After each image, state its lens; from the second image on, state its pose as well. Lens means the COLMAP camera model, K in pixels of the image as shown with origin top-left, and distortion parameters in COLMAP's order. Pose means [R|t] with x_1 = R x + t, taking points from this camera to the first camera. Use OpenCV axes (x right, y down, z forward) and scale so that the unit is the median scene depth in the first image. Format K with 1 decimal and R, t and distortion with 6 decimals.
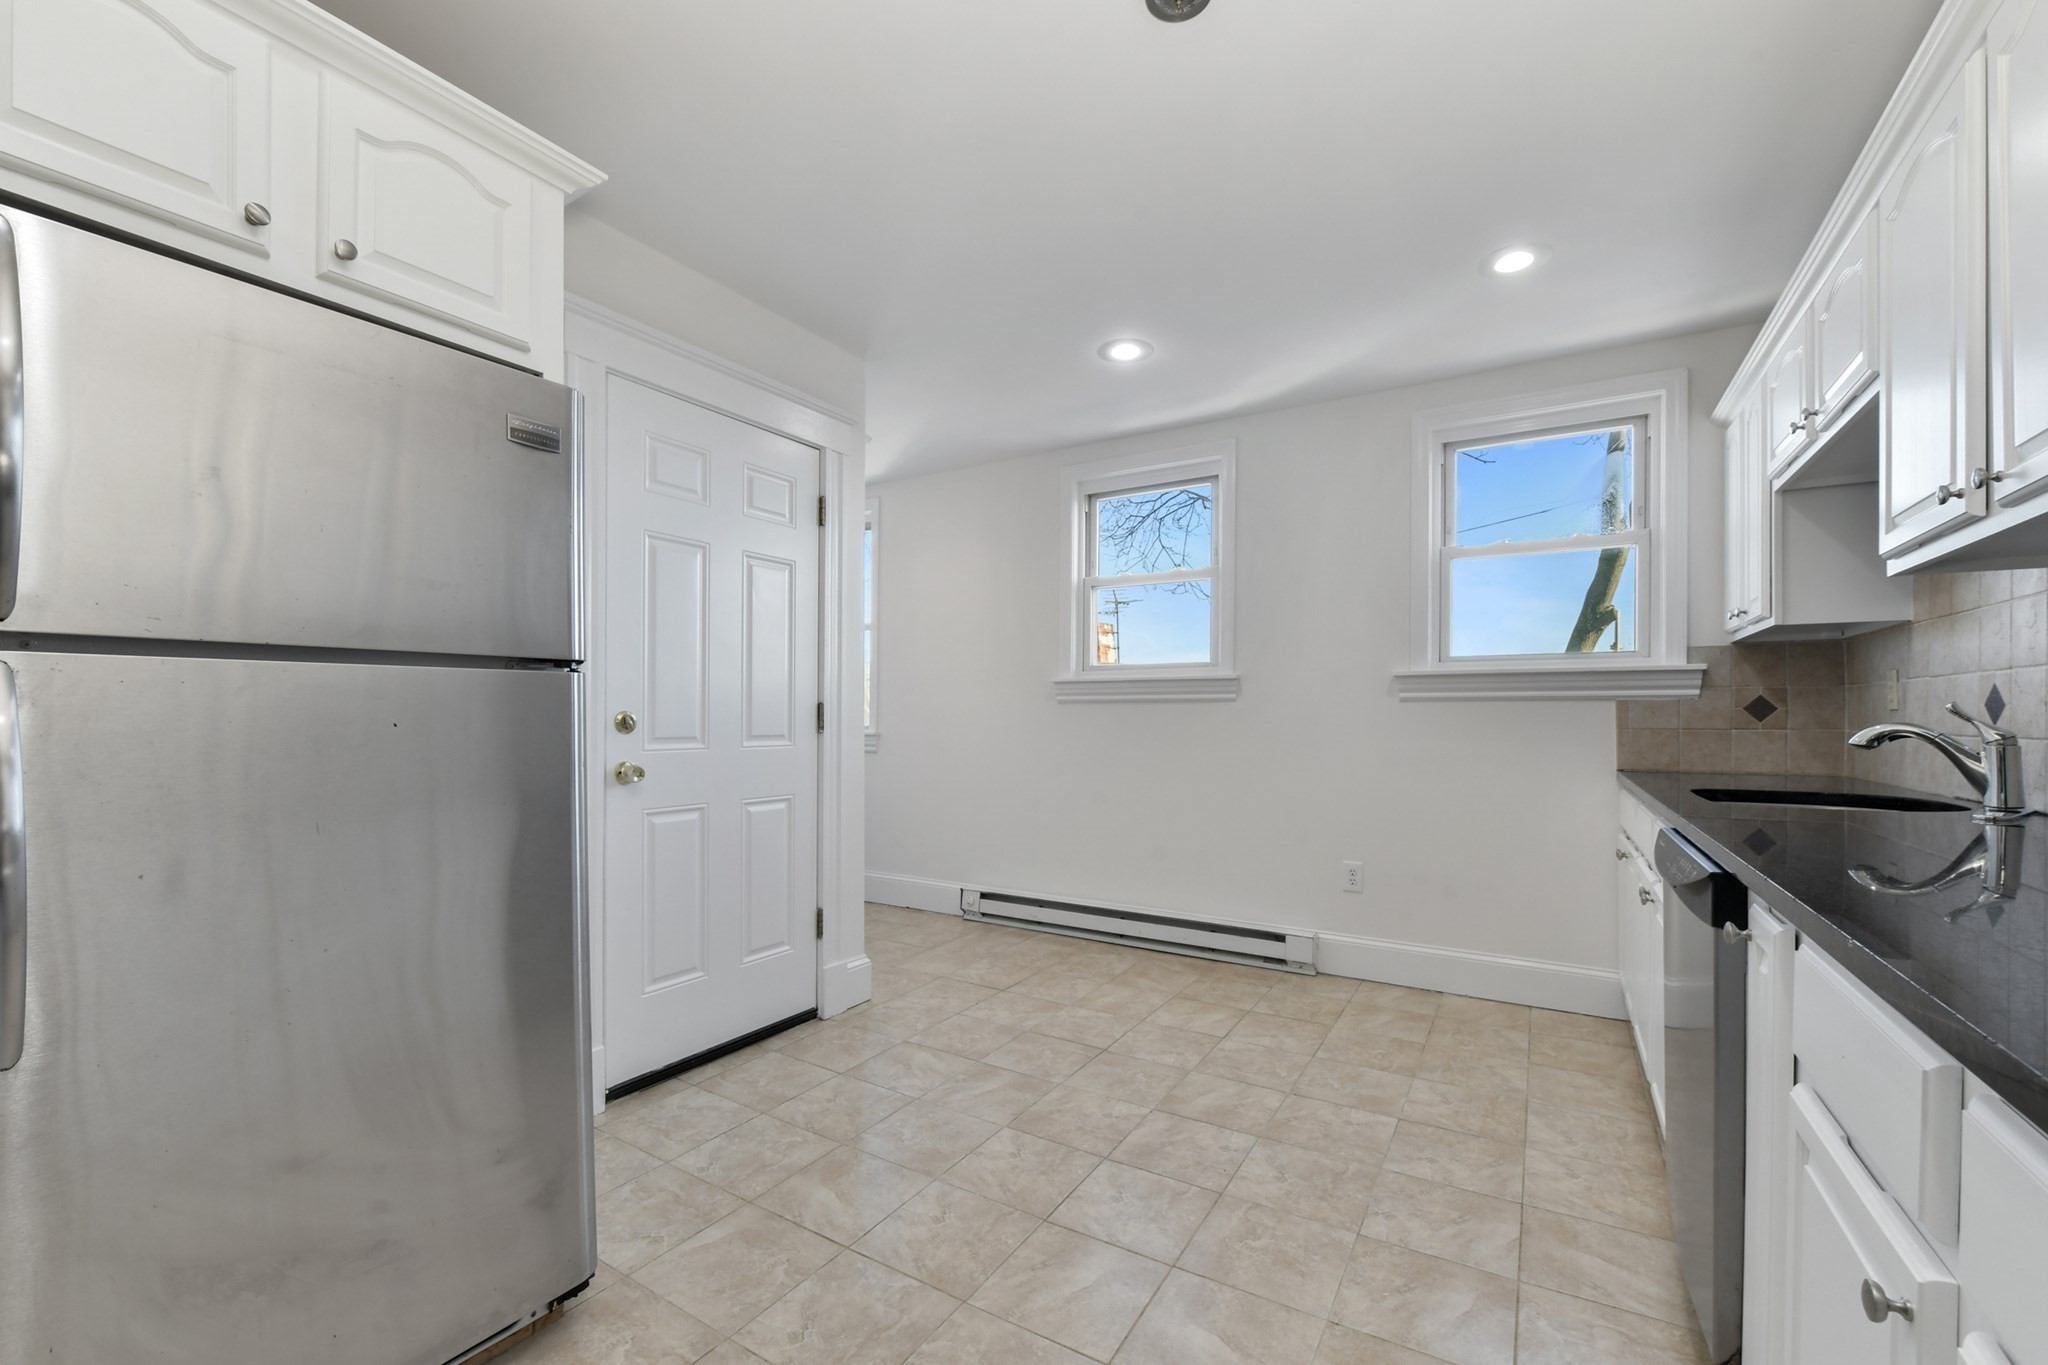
lens RADIAL K [[832.2, 0, 1020.5], [0, 832.2, 694.1], [0, 0, 1]] dist [-0.010203, 0.000123]
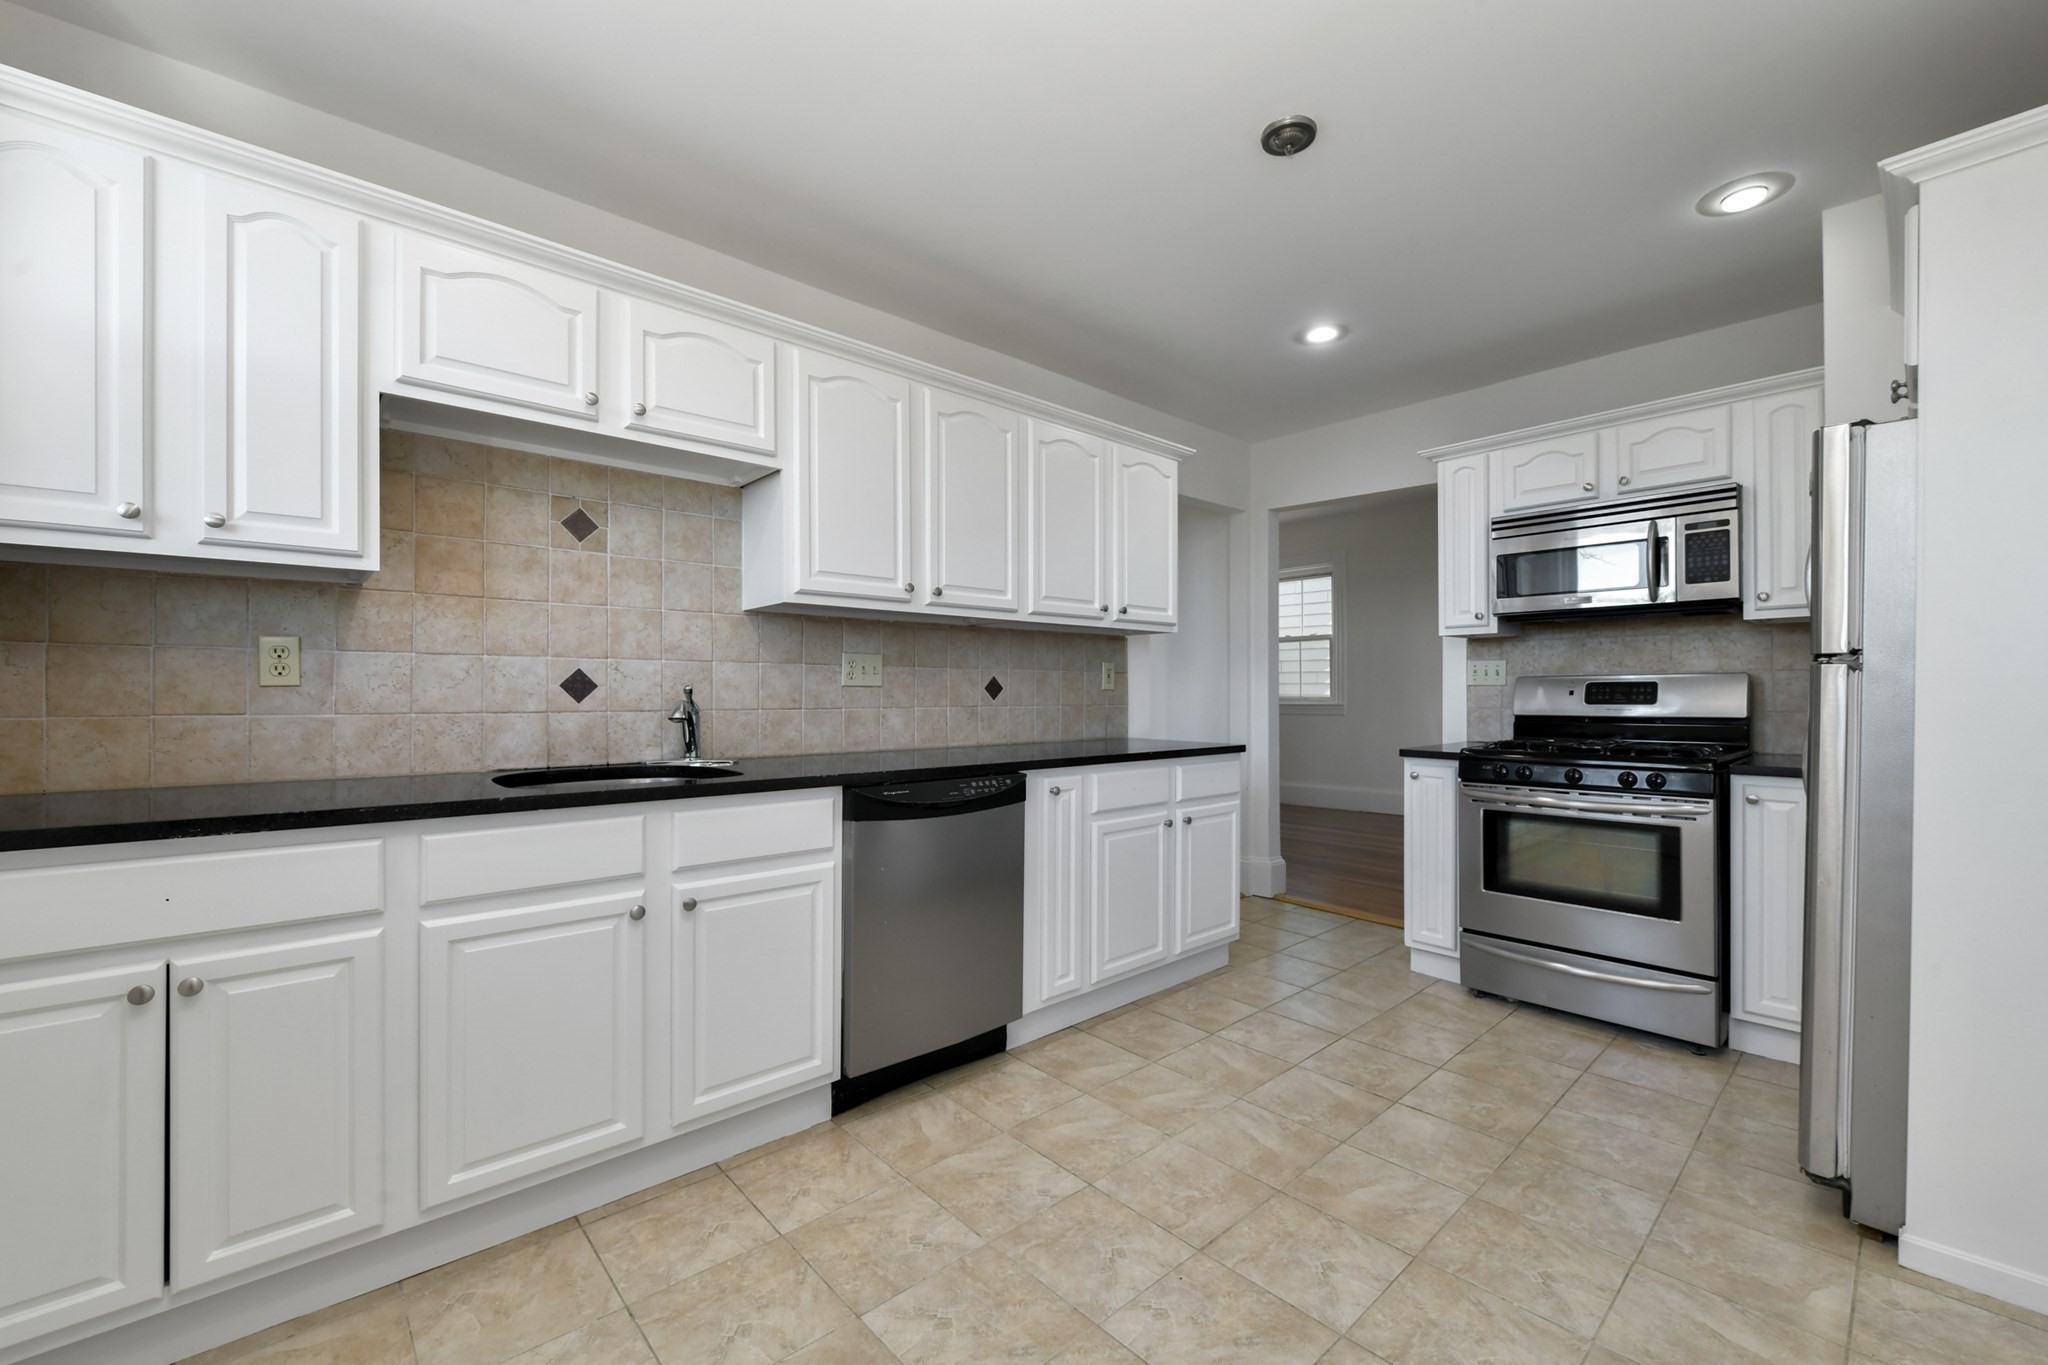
lens RADIAL K [[832.2, 0, 1028.0], [0, 832.2, 704.3], [0, 0, 1]] dist [-0.010203, 0.000123]
pose [[-0.964729, -0.008297, 0.263114, 0.189675], [-0.011218, 0.999891, -0.009605, 0.044530], [-0.263005, -0.012218, -0.964717, 1.845579]]
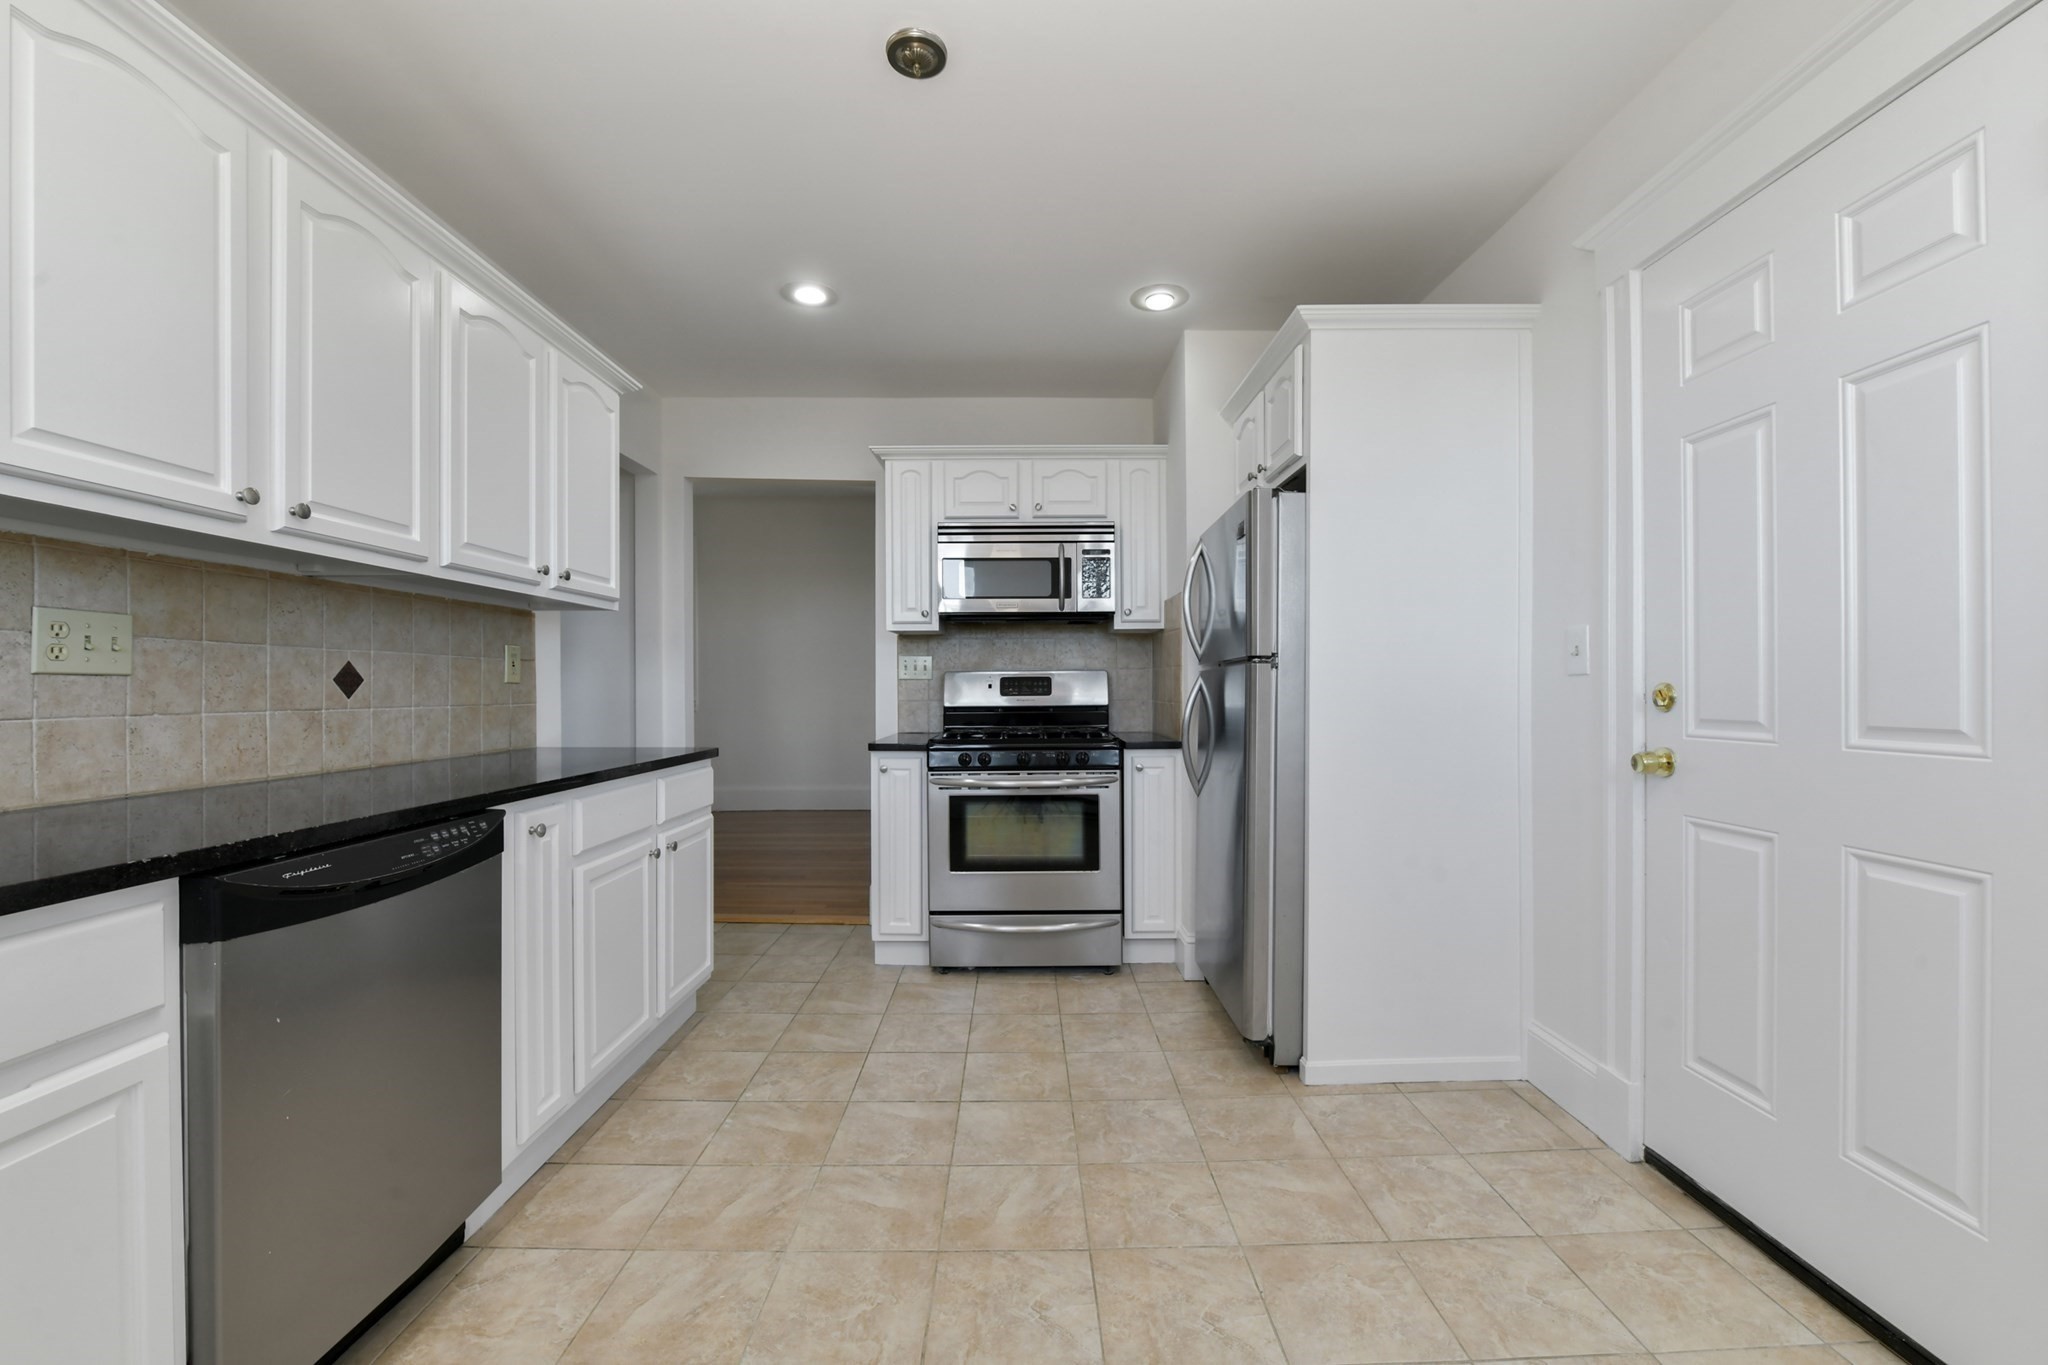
lens RADIAL K [[830.3, 0, 1035.6], [0, 830.3, 699.7], [0, 0, 1]] dist [-0.020561, -0.000928]
pose [[-0.835844, 0.005887, -0.548936, 0.524454], [0.013271, 0.999867, -0.009483, 0.043560], [0.548807, -0.015211, -0.835811, 1.601340]]
